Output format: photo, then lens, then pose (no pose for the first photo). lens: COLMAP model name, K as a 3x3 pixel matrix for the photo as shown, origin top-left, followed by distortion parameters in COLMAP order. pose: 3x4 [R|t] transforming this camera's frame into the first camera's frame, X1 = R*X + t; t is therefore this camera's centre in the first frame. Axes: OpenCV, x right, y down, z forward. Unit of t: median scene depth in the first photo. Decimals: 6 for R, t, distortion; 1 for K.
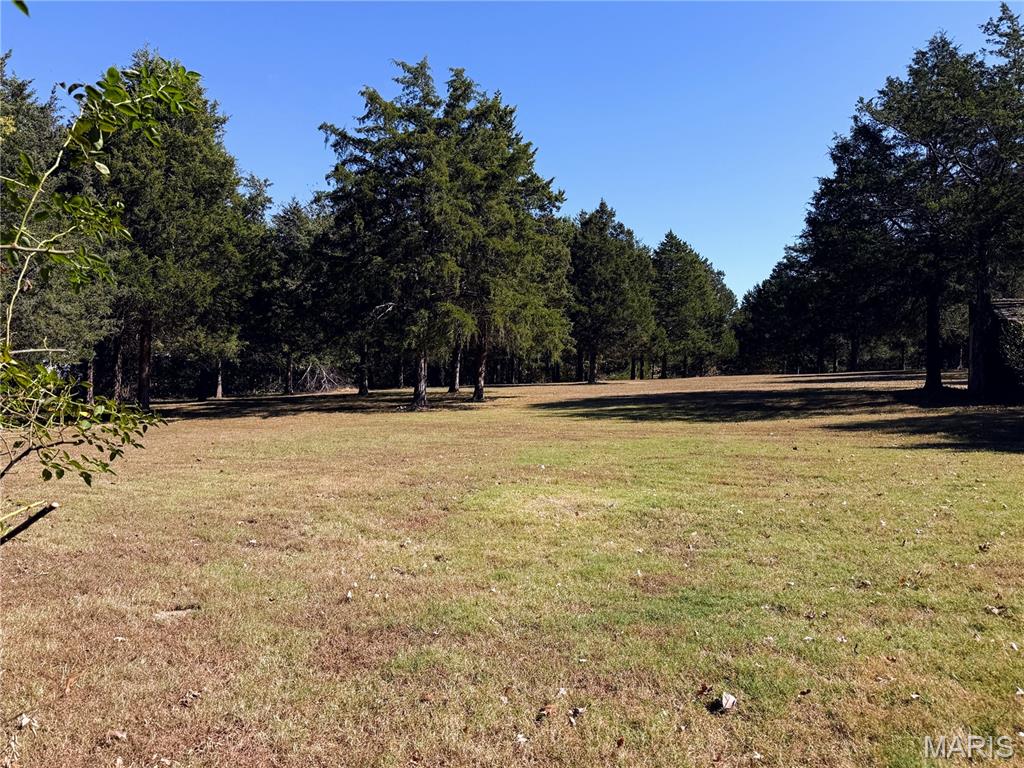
lens RADIAL K [[950.4, 0, 512.0], [0, 950.4, 384.0], [0, 0, 1]] dist [0.347191, -0.488747]
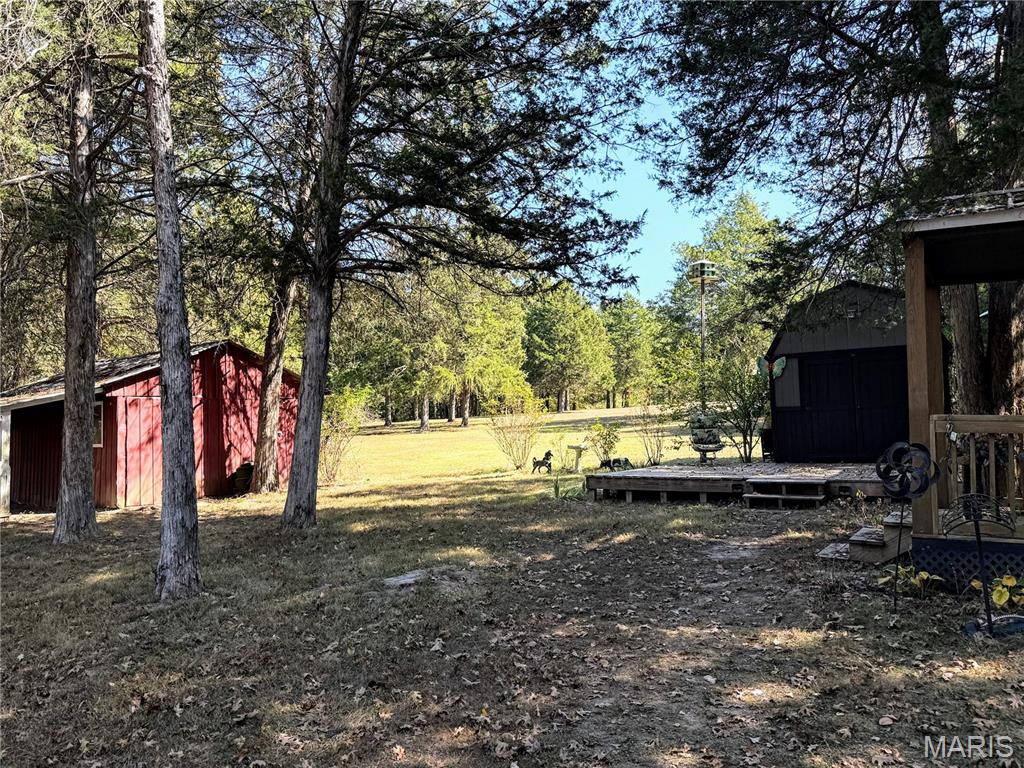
lens RADIAL K [[950.4, 0, 512.0], [0, 950.4, 384.0], [0, 0, 1]] dist [0.347191, -0.488747]
pose [[0.999209, -0.031192, -0.024650, 0.052997], [0.030368, 0.998989, -0.033134, 0.001318], [0.025659, 0.032360, 0.999147, -0.337242]]
